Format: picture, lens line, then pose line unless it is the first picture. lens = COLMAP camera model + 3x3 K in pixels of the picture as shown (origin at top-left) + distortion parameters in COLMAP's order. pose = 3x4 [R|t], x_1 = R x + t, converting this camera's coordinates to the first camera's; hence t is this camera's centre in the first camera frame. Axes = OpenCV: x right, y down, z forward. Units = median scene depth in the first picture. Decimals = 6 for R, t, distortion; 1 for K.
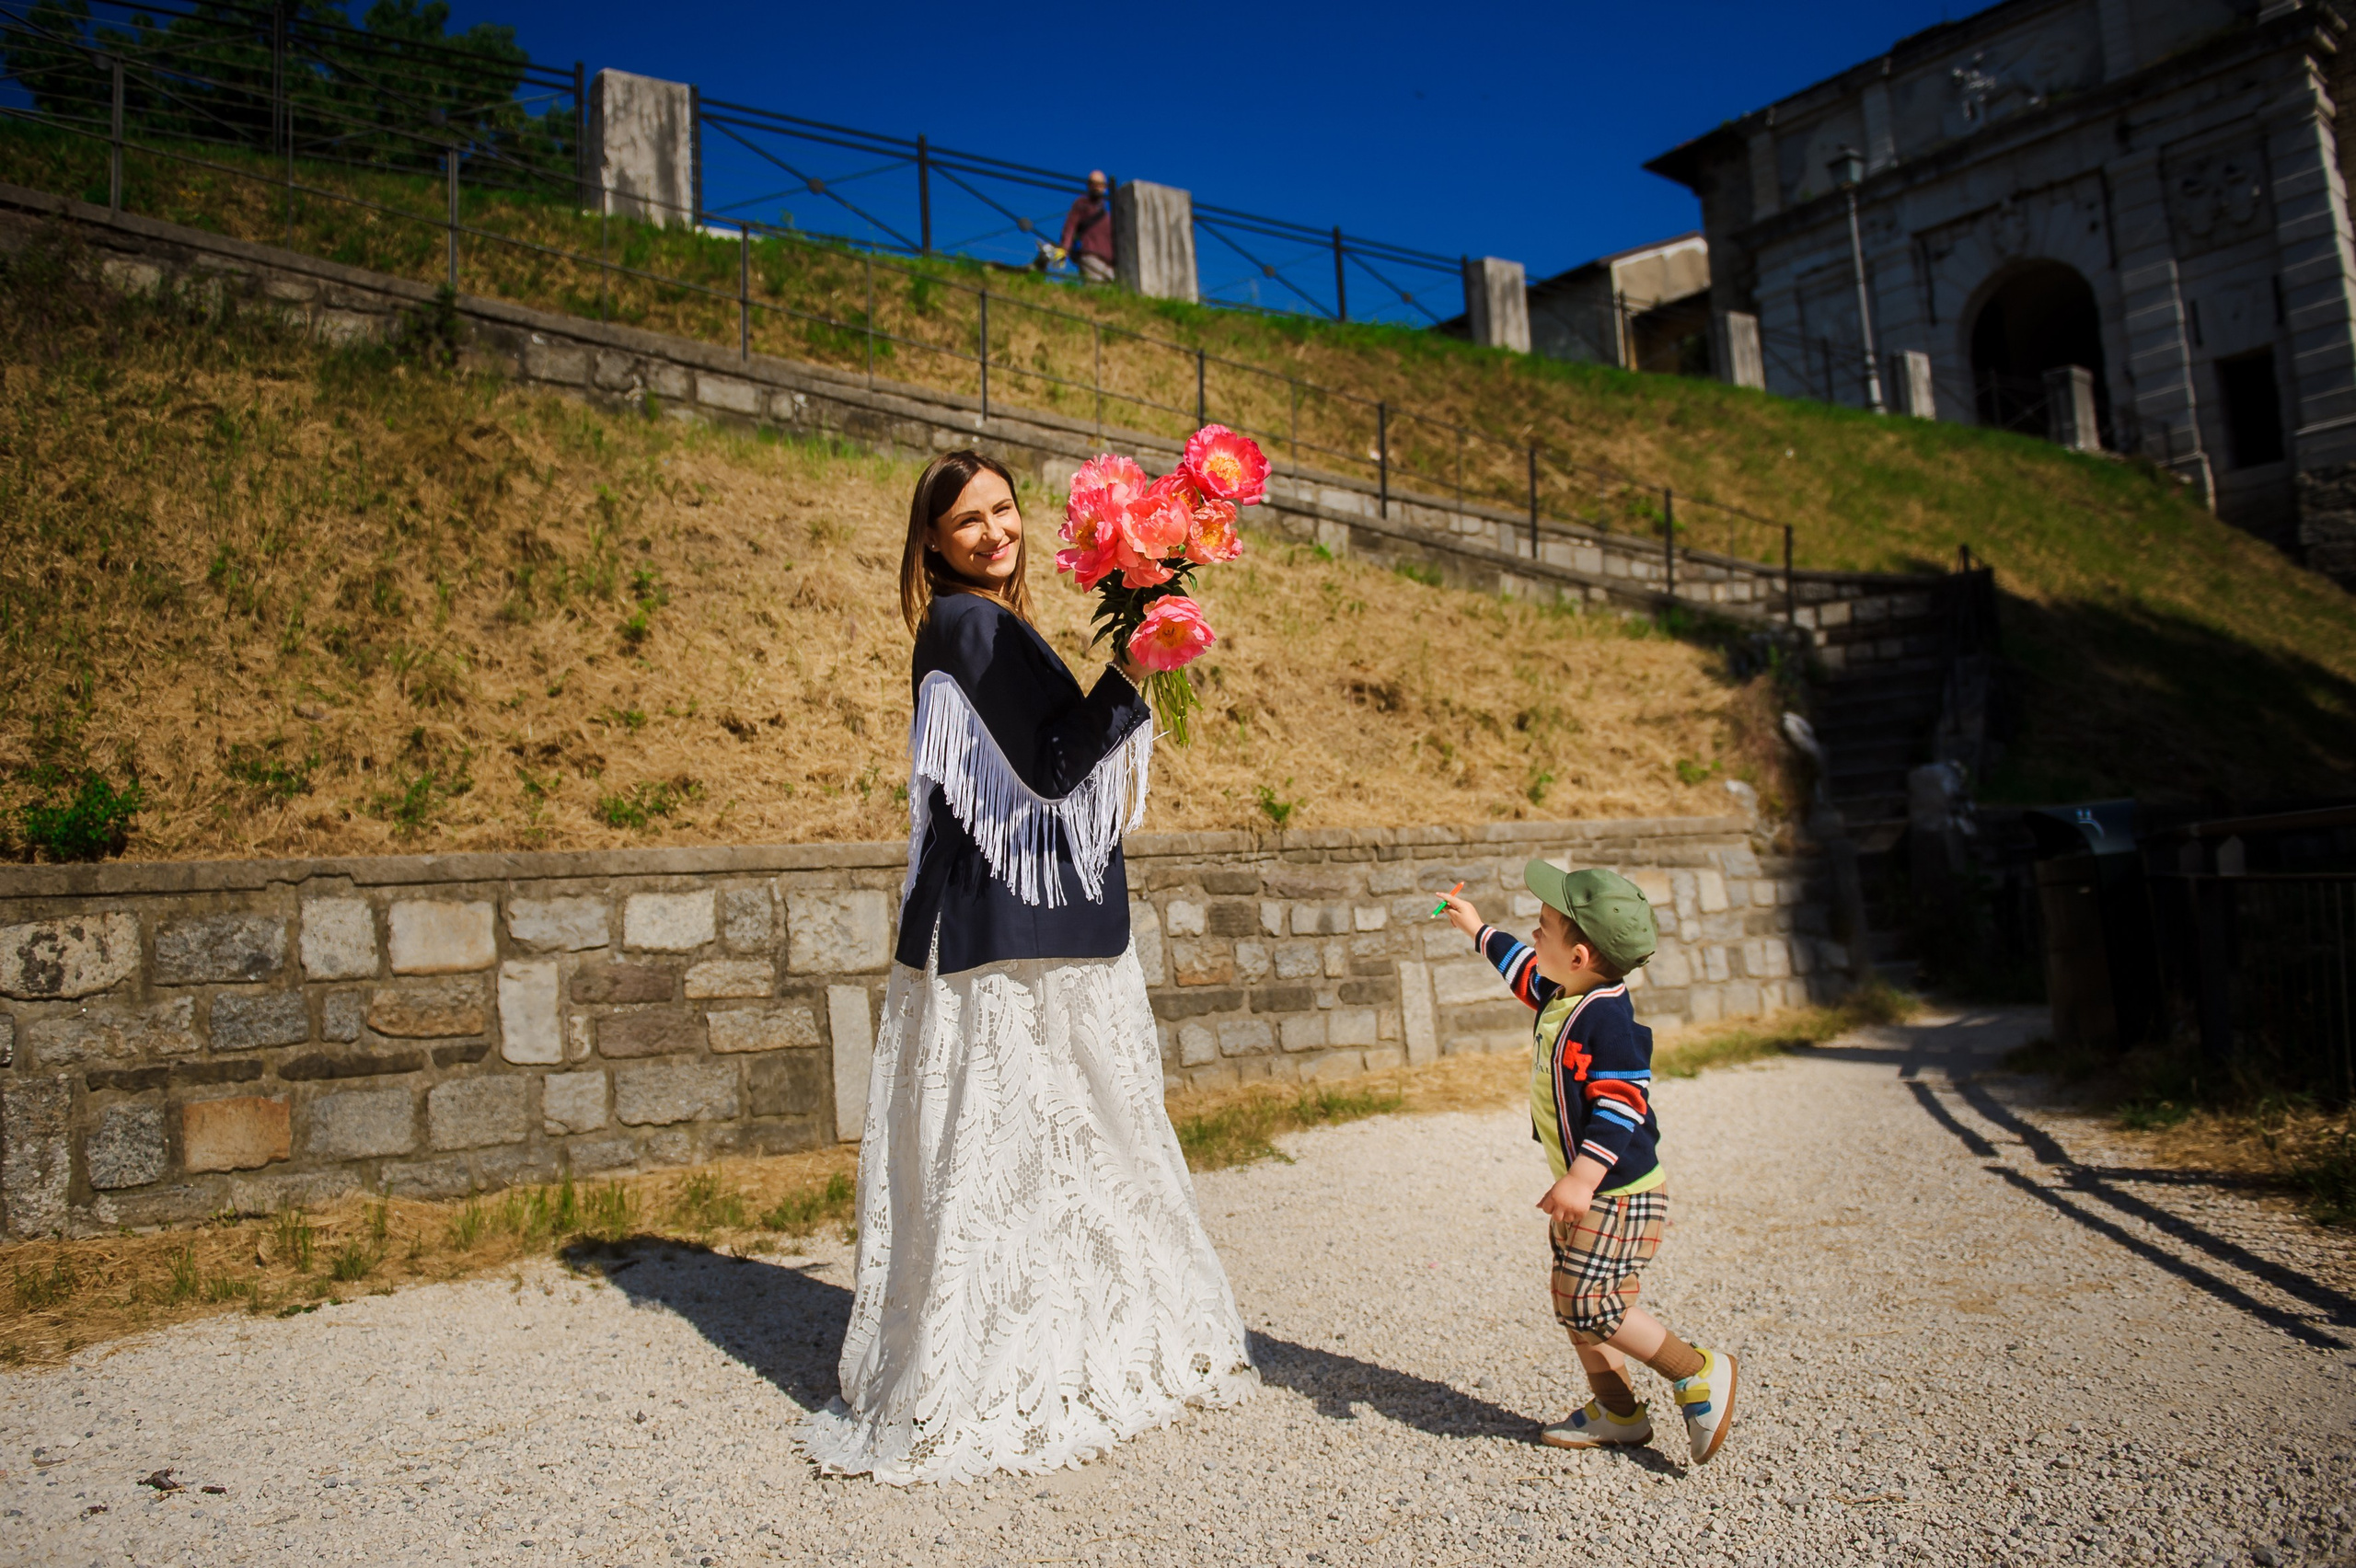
lens RADIAL K [[1726.2, 0, 1198.6], [0, 1726.2, 765.3], [0, 0, 1]] dist [-0.052258, -0.014439]
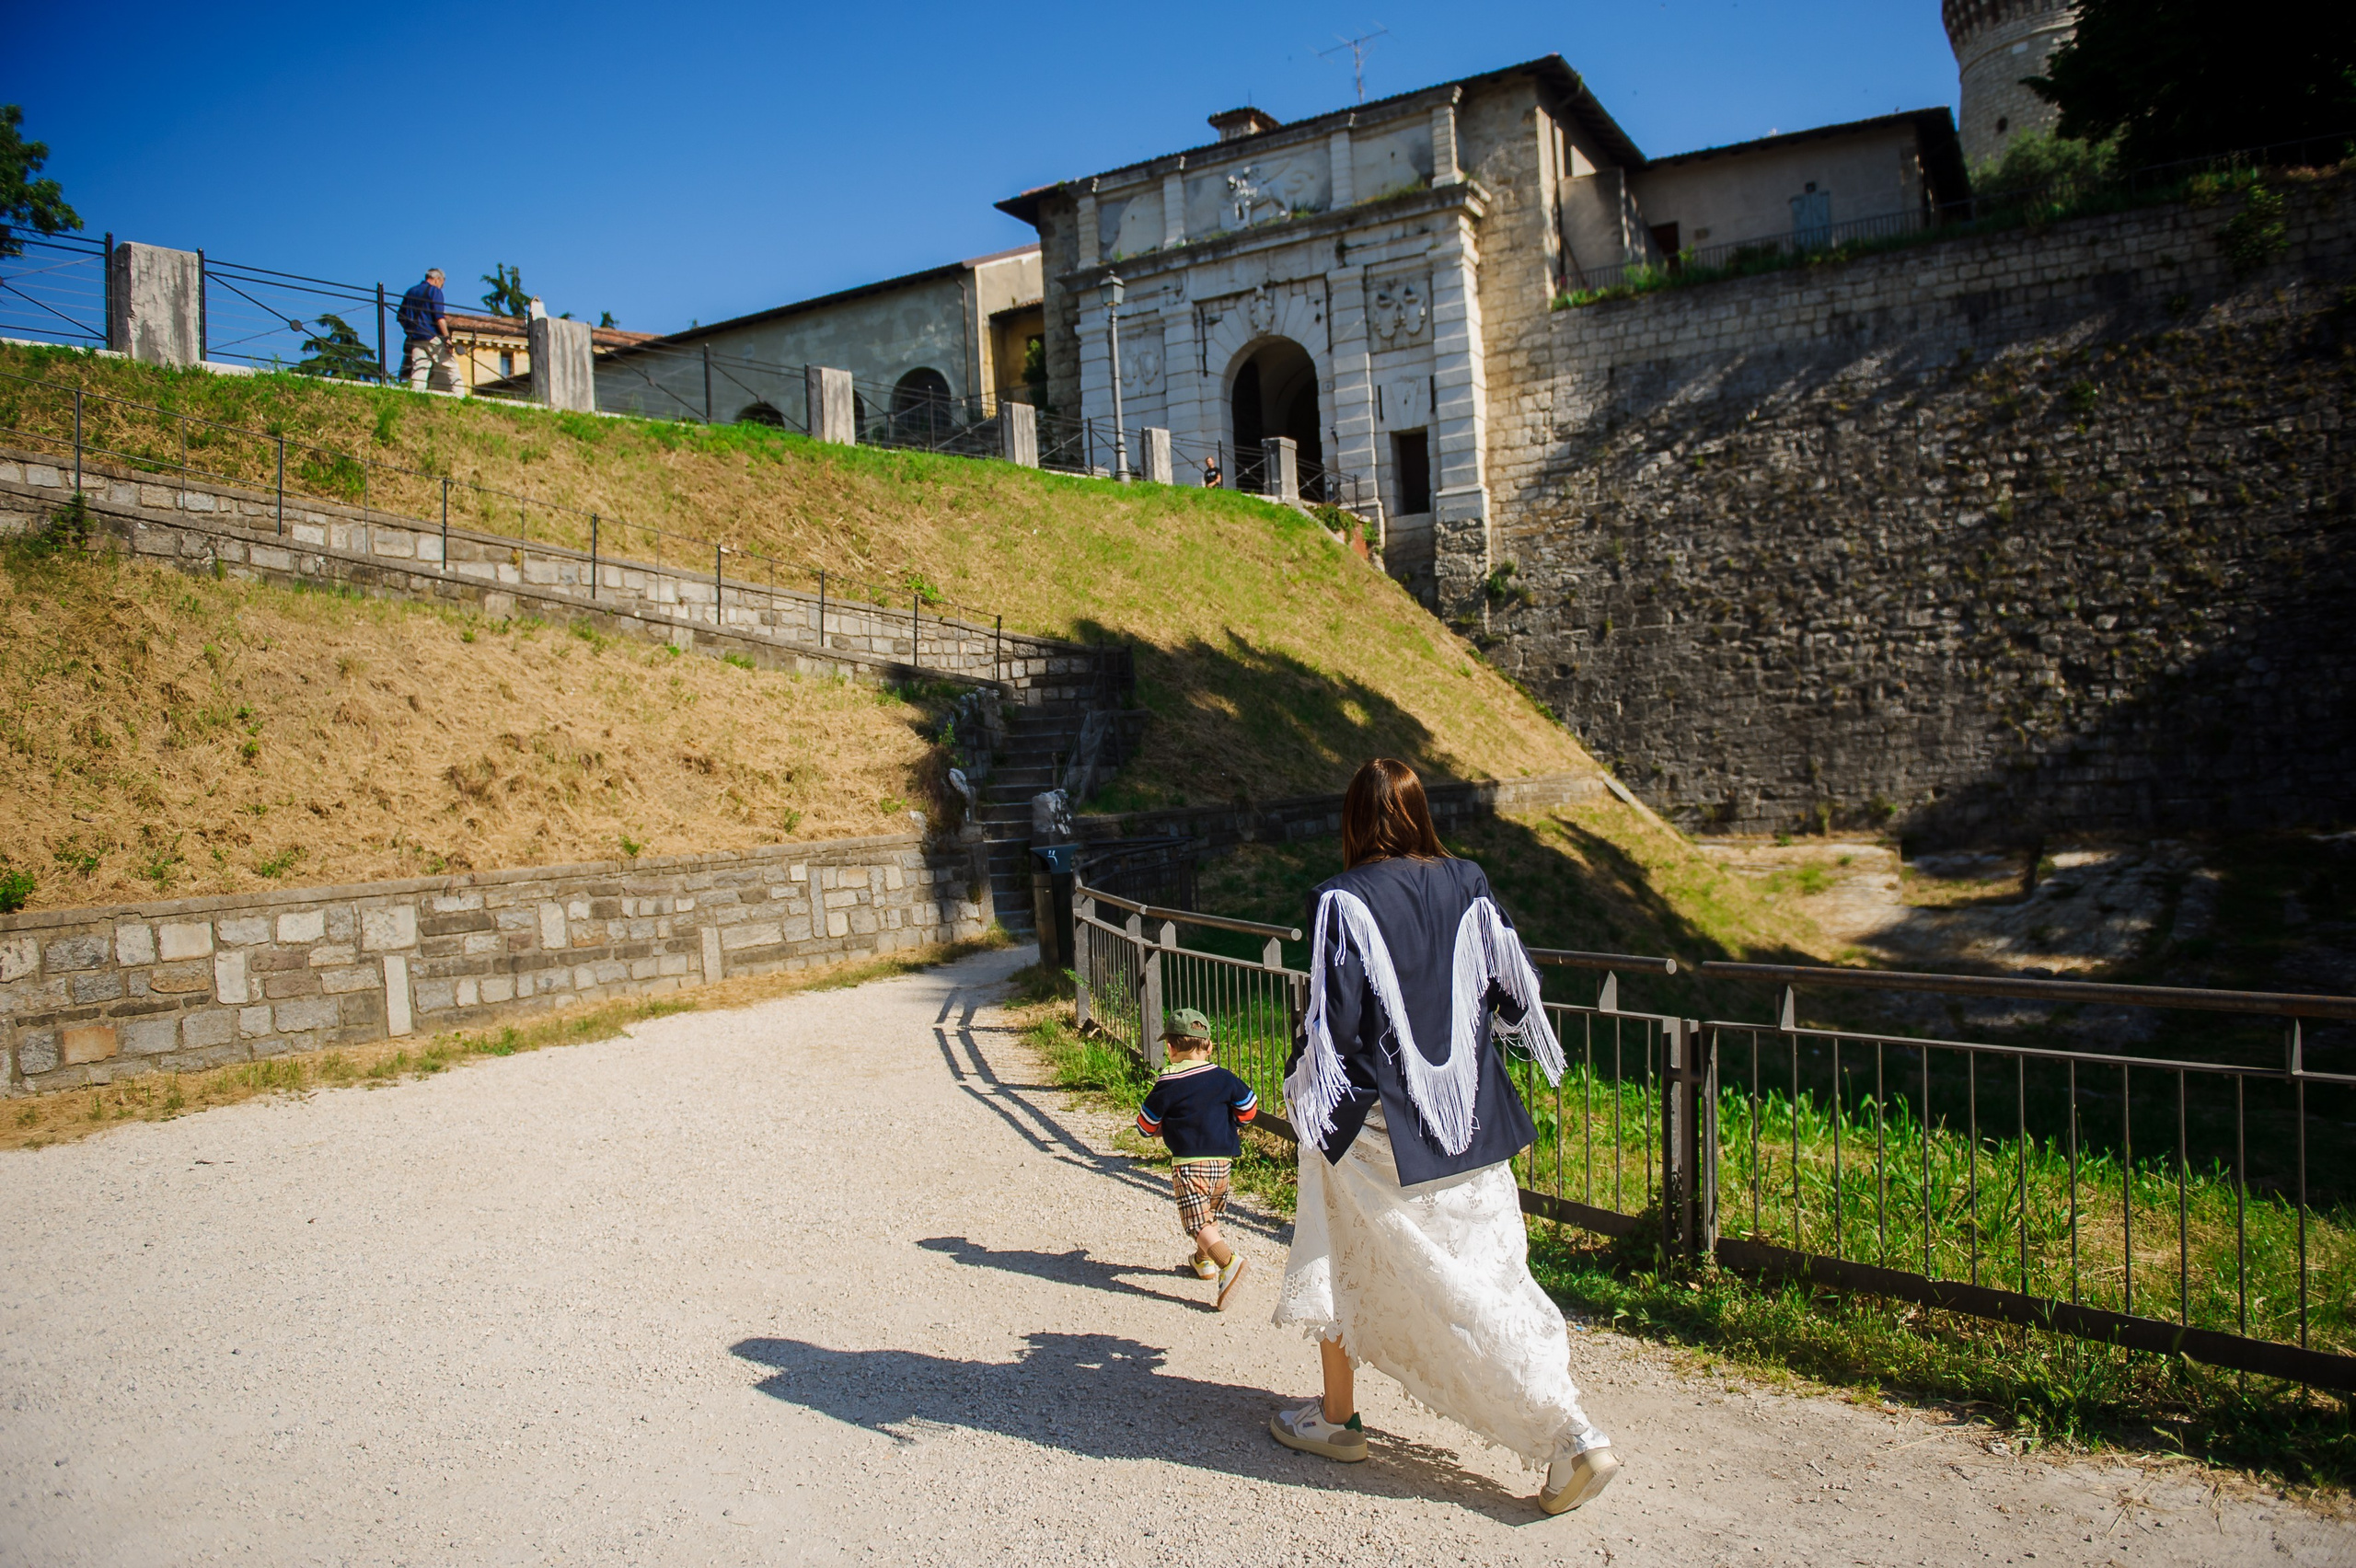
lens RADIAL K [[1726.2, 0, 1198.6], [0, 1726.2, 765.3], [0, 0, 1]] dist [-0.052258, -0.014439]
pose [[0.943769, 0.008813, 0.330487, 0.009913], [-0.032348, 0.997310, 0.065780, -0.182635], [-0.329018, -0.072771, 0.941515, -0.820607]]
